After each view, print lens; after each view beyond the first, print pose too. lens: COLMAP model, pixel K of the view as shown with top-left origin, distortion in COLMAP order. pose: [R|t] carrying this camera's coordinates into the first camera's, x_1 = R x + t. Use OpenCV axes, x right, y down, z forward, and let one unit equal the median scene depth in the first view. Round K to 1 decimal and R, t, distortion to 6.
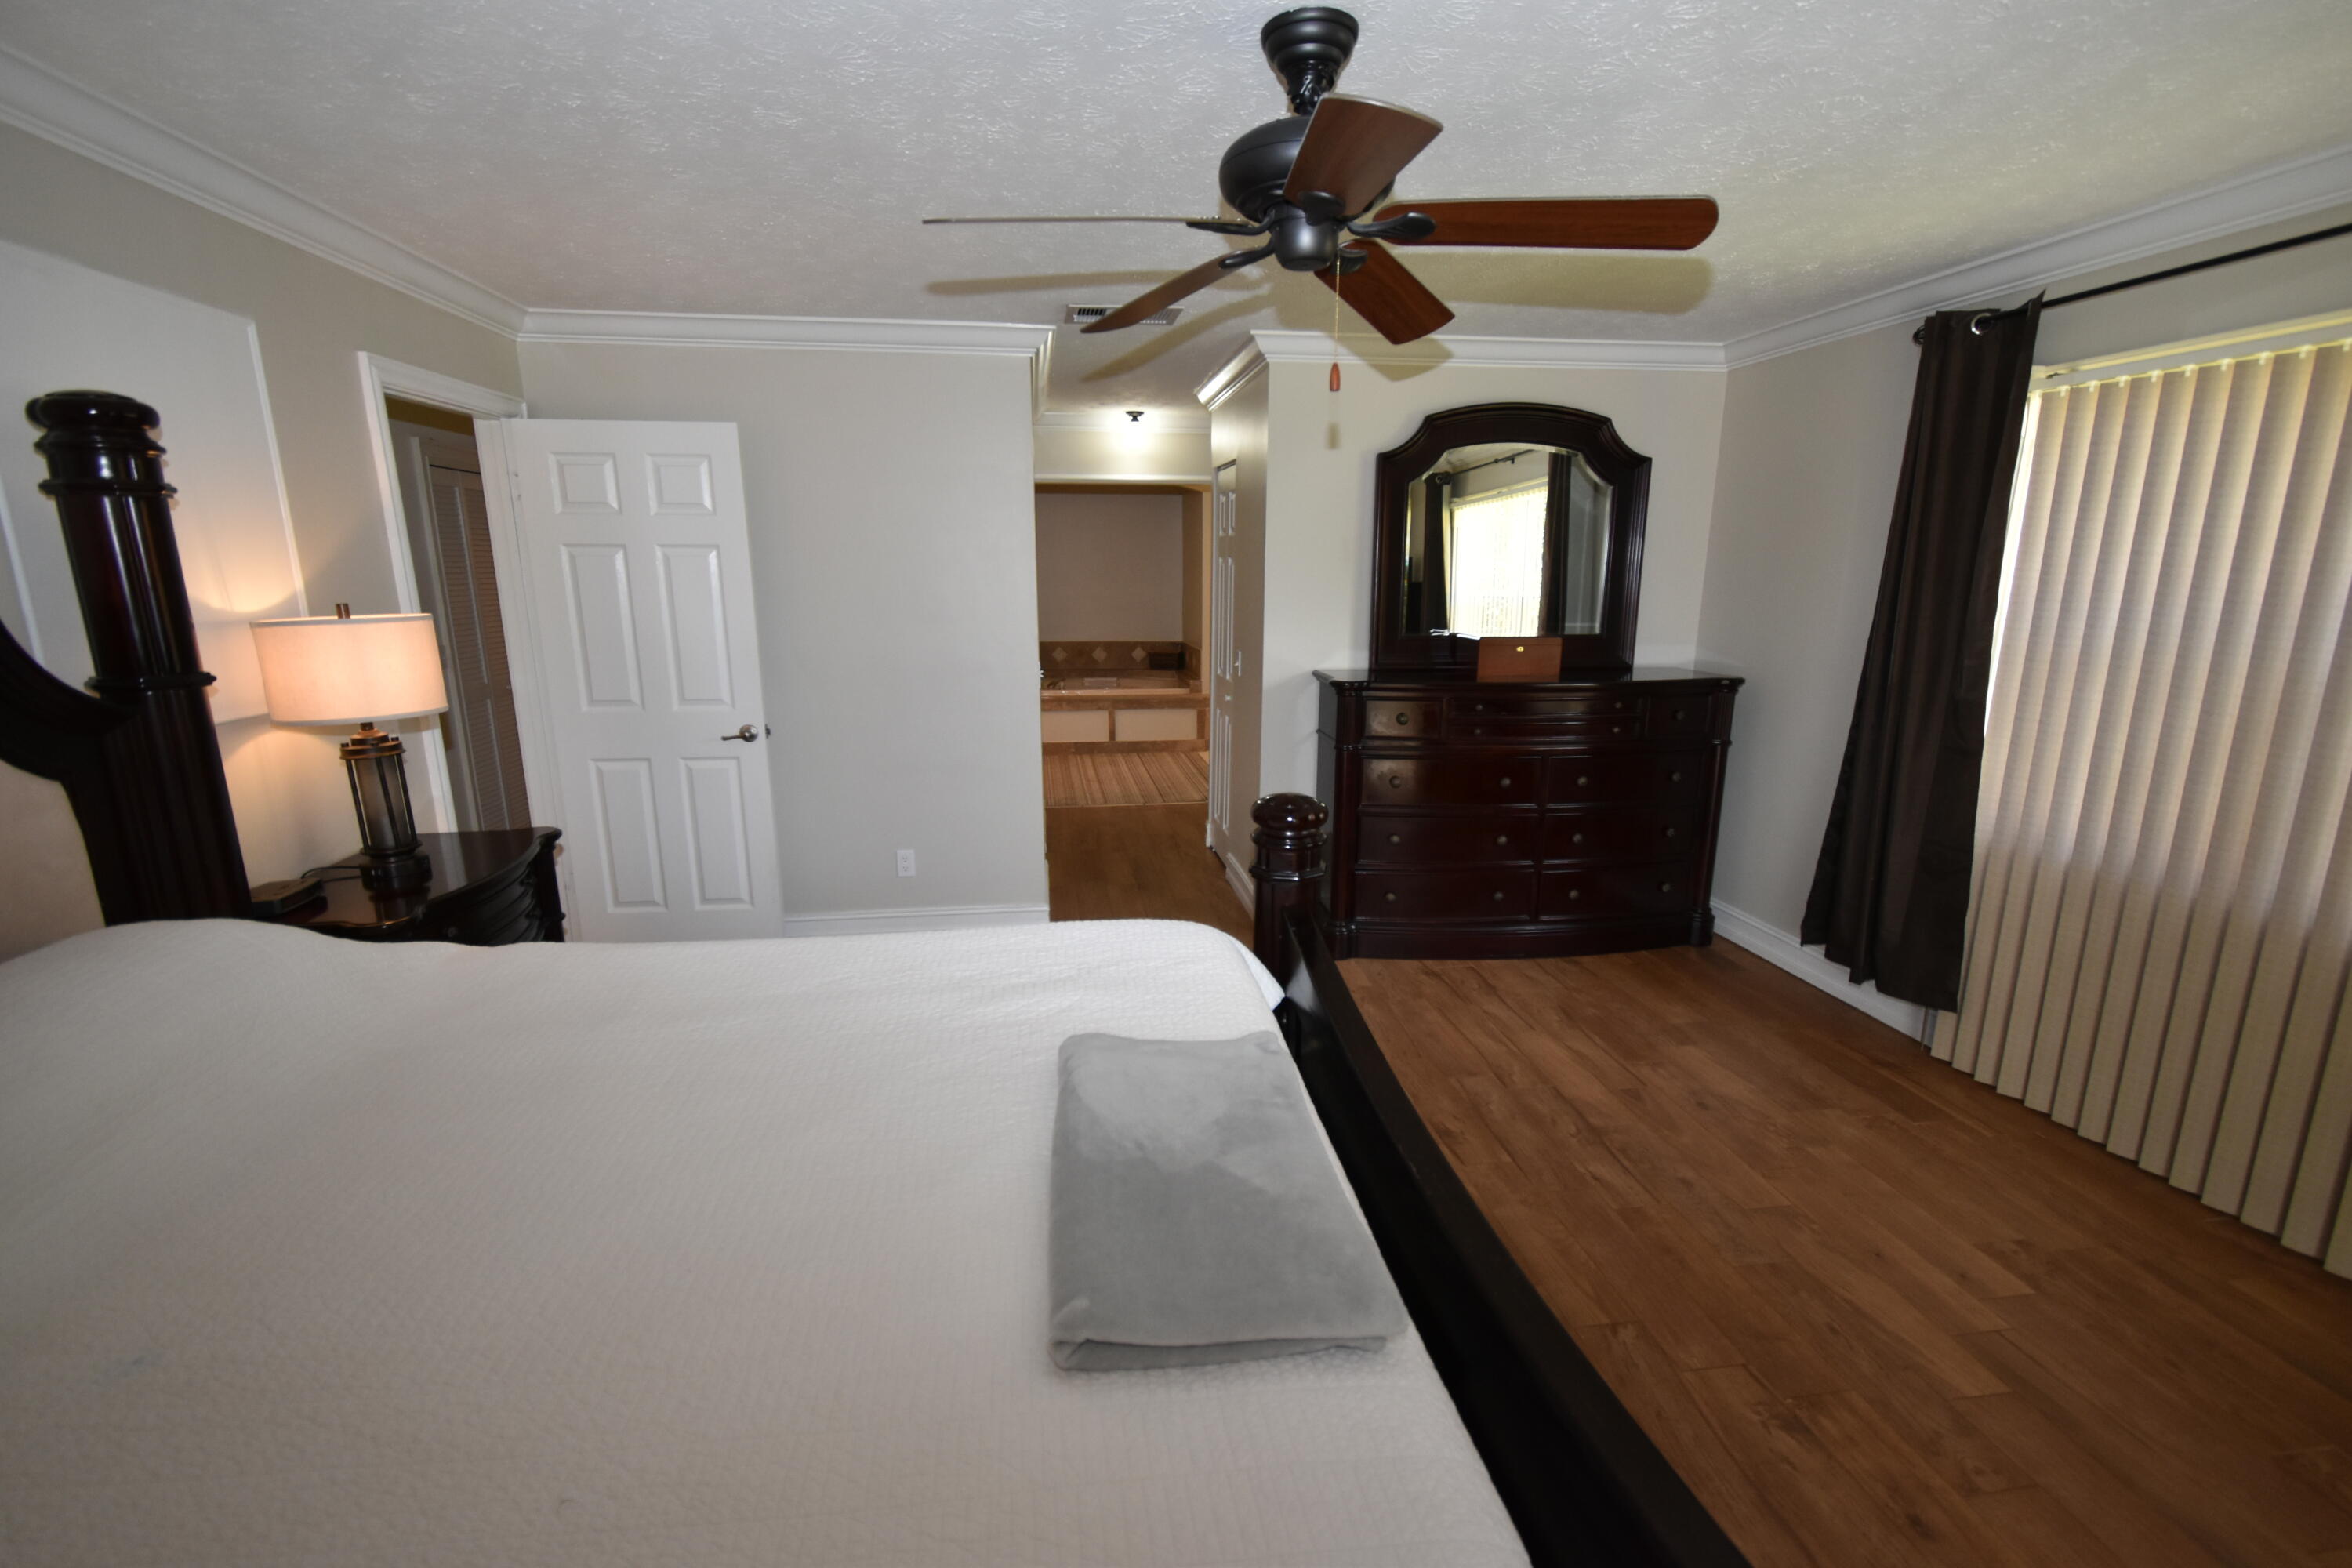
lens RADIAL K [[1042.8, 0, 1171.9], [0, 1042.8, 793.7], [0, 0, 1]] dist [0.002286, -0.002361]
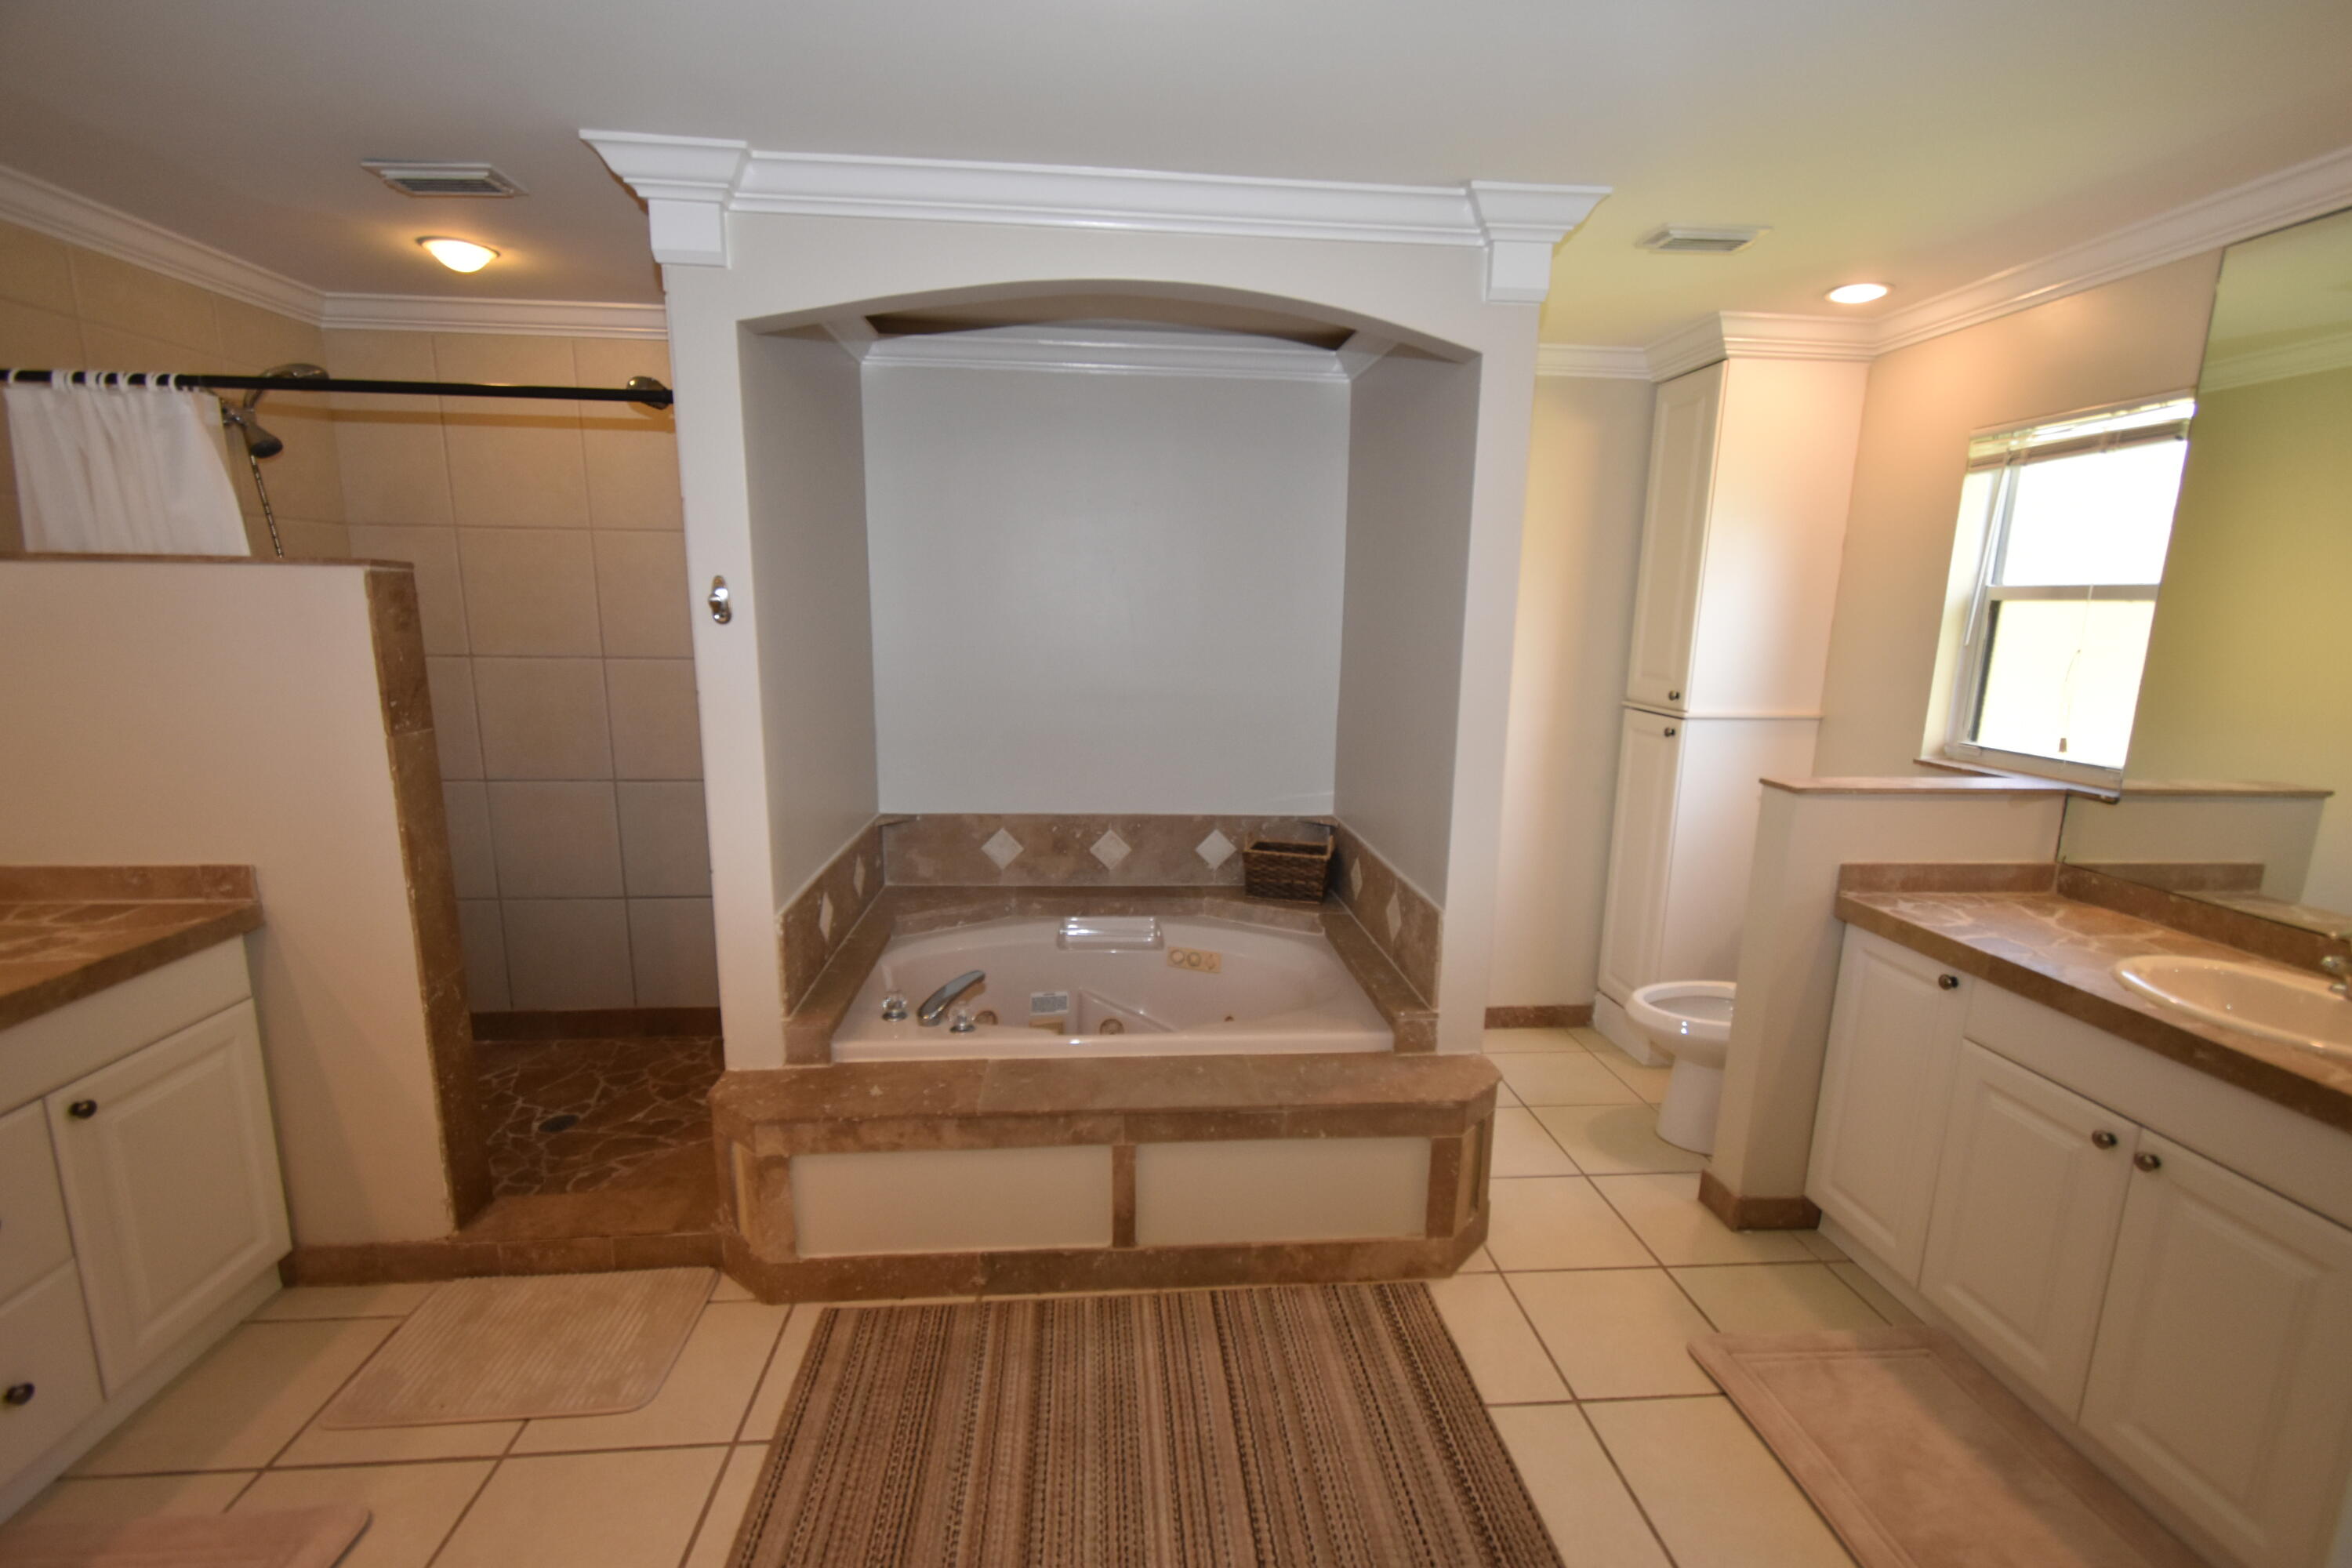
lens RADIAL K [[1042.8, 0, 1186.0], [0, 1042.8, 794.6], [0, 0, 1]] dist [0.002286, -0.002361]
pose [[0.998871, 0.033620, -0.033565, -0.034861], [-0.034849, 0.998718, -0.036717, -0.158705], [0.032288, 0.037846, 0.998762, 0.712845]]
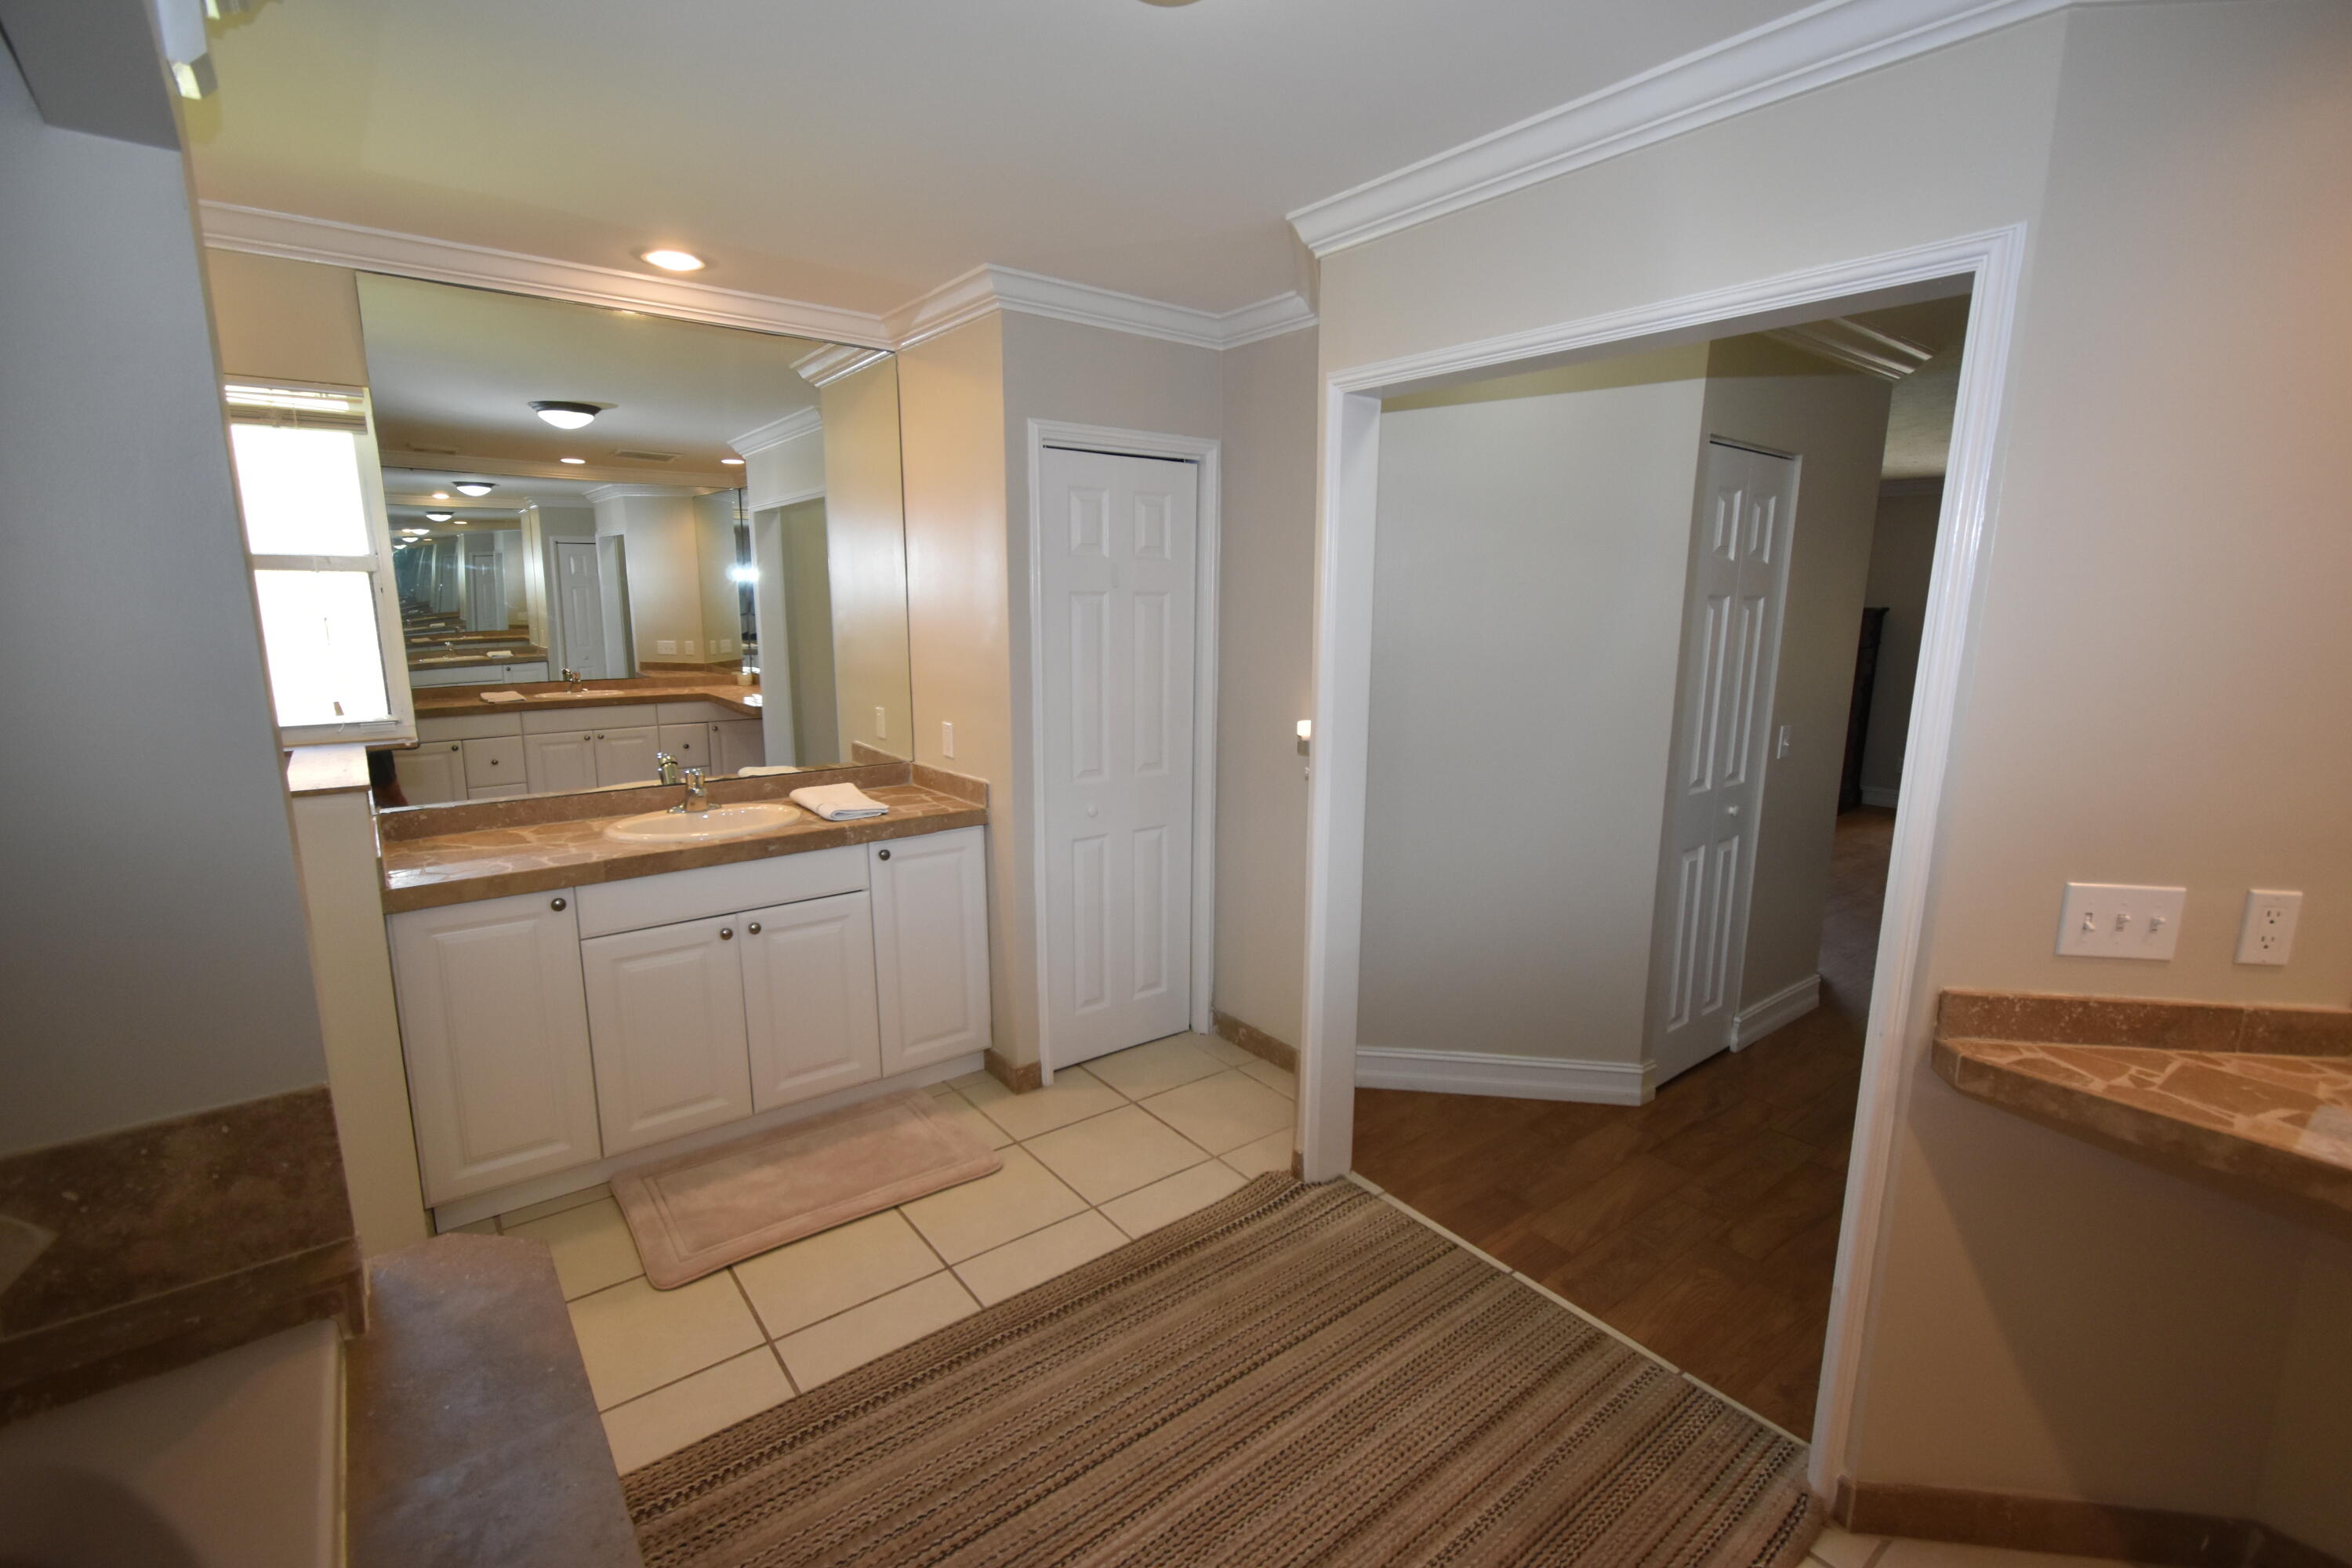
lens RADIAL K [[1042.8, 0, 1191.2], [0, 1042.8, 792.1], [0, 0, 1]] dist [0.002286, -0.002361]
pose [[-0.515271, -0.164161, 0.841158, -0.194904], [0.181571, 0.938293, 0.294344, -0.214358], [-0.837573, 0.304396, -0.453668, 0.950800]]
